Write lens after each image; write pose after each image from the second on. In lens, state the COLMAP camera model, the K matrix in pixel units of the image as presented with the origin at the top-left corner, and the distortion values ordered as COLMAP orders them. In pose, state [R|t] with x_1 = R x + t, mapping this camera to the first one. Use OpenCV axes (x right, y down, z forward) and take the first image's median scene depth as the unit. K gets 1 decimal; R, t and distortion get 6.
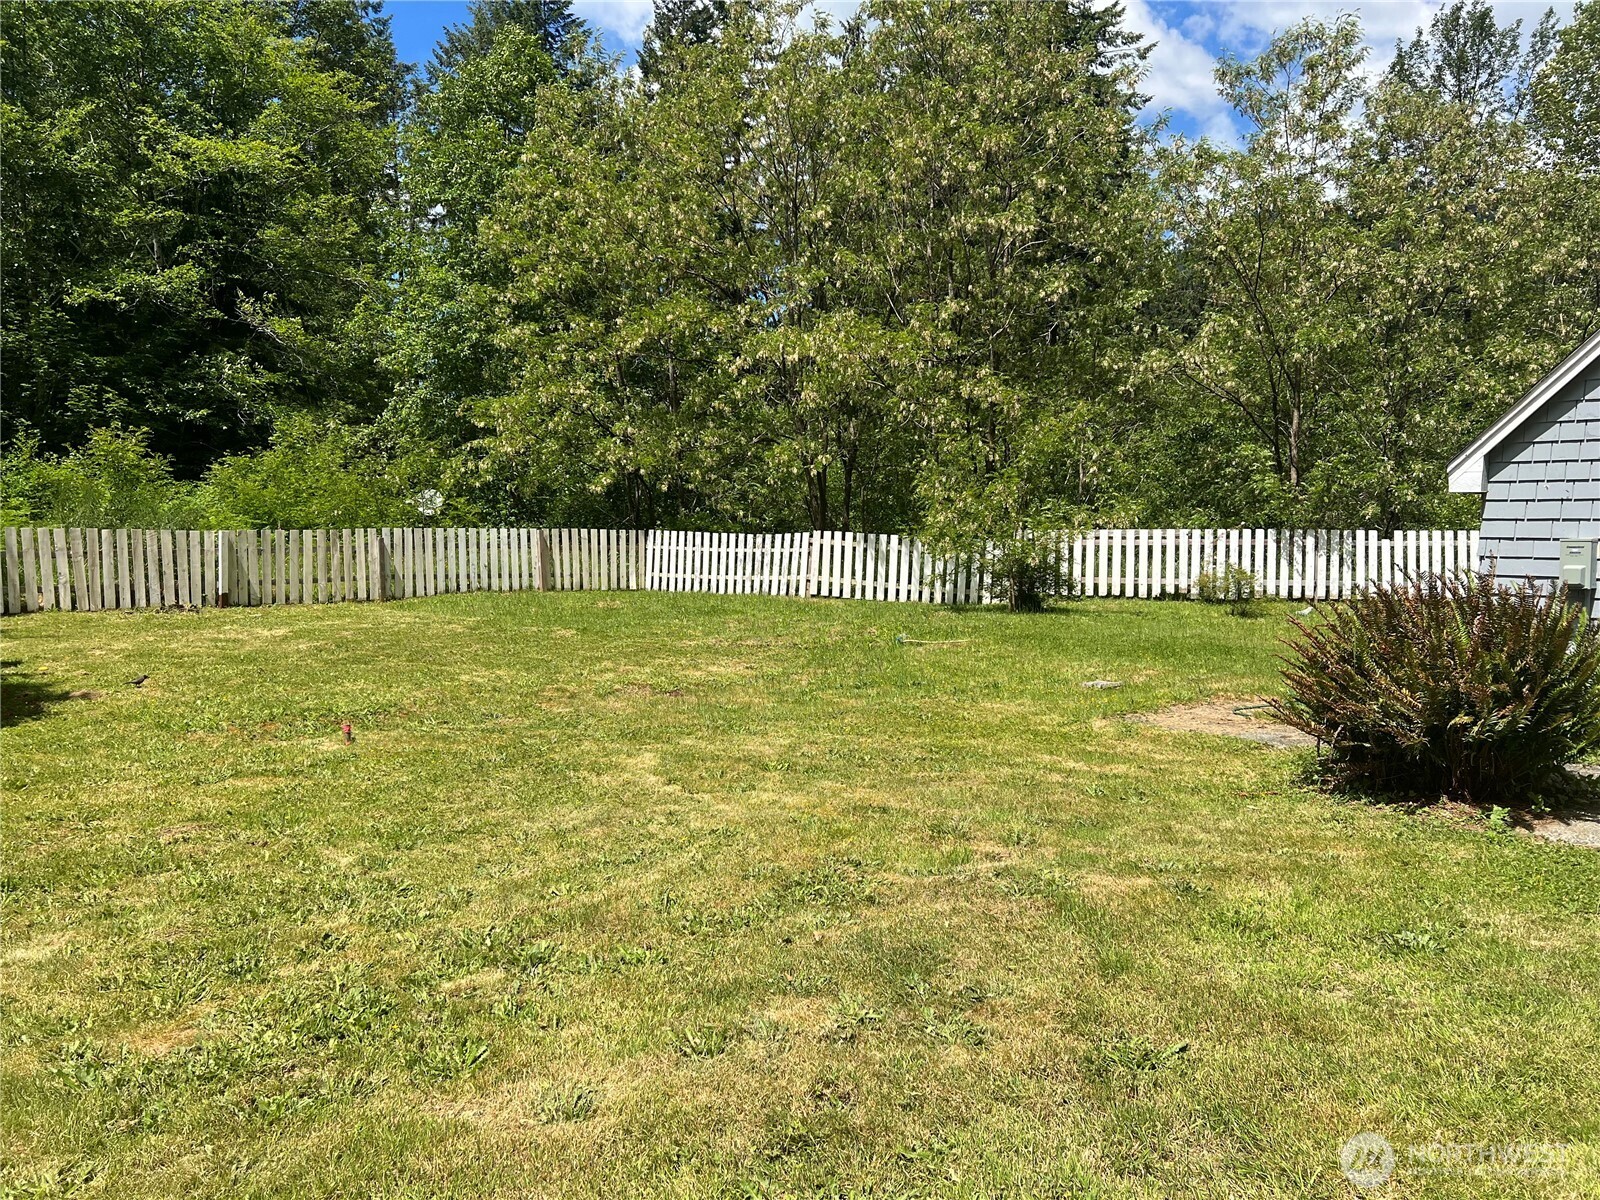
lens RADIAL K [[1198.3, 0, 800.0], [0, 1198.3, 600.0], [0, 0, 1]] dist [0.114084, -0.145778]
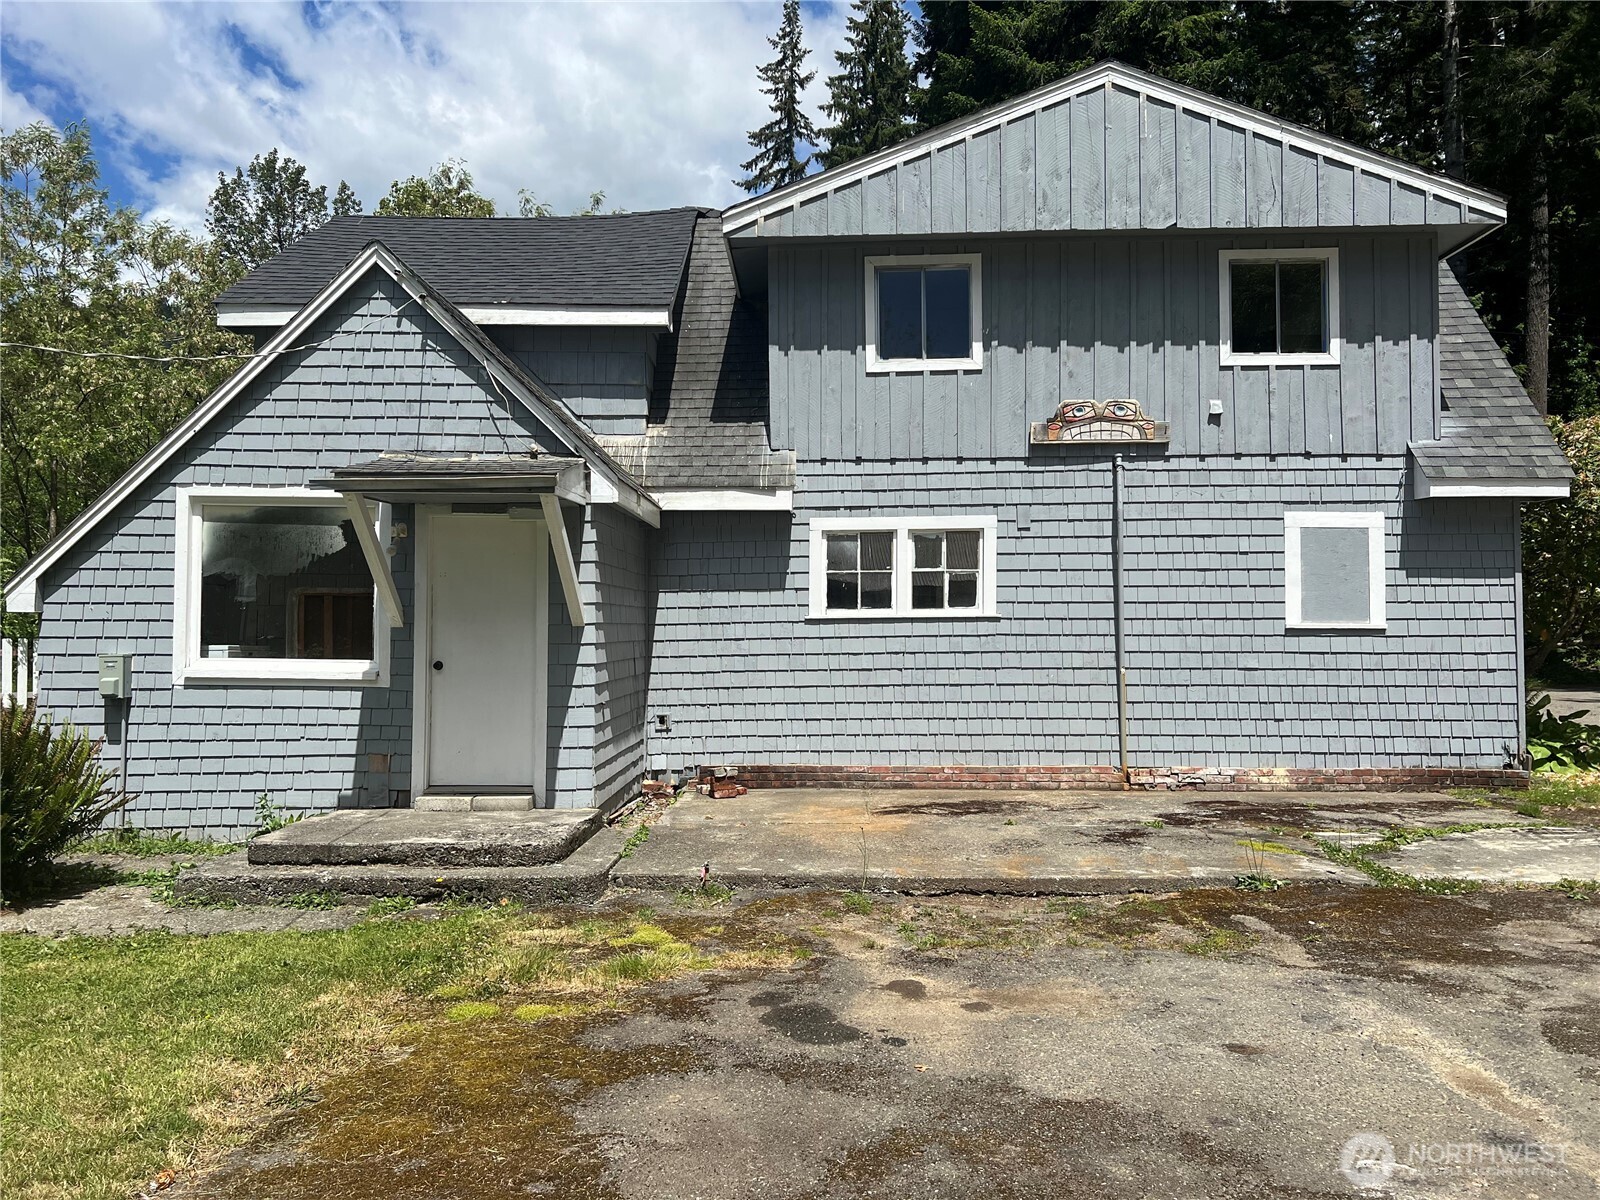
lens RADIAL K [[1198.3, 0, 800.0], [0, 1198.3, 600.0], [0, 0, 1]] dist [0.114084, -0.145778]
pose [[0.638647, 0.013920, 0.769374, 0.056452], [0.052864, 0.996681, -0.061914, 0.001351], [-0.767682, 0.080213, 0.635791, -0.075492]]
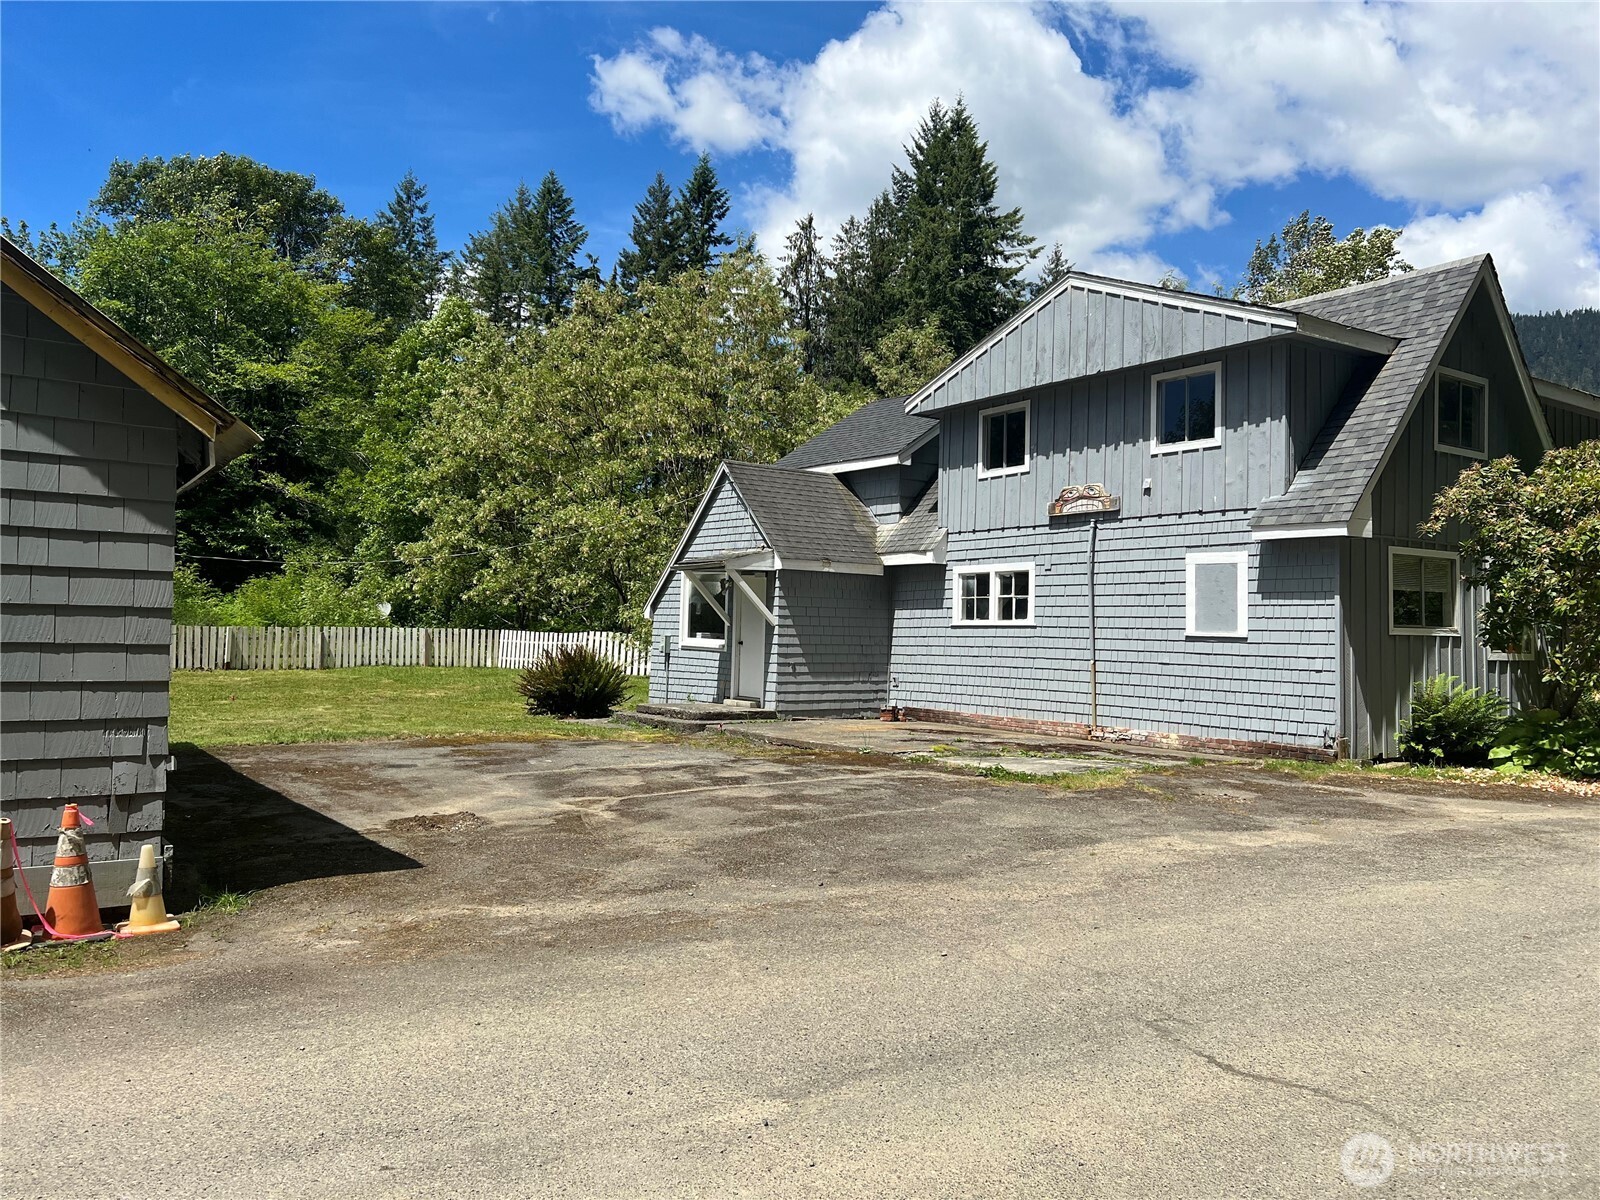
lens RADIAL K [[1198.3, 0, 800.0], [0, 1198.3, 600.0], [0, 0, 1]] dist [0.114084, -0.145778]
pose [[0.998601, 0.016045, -0.050380, 0.374183], [-0.020504, 0.995795, -0.089282, 0.038588], [0.048735, 0.090190, 0.994731, -0.613485]]
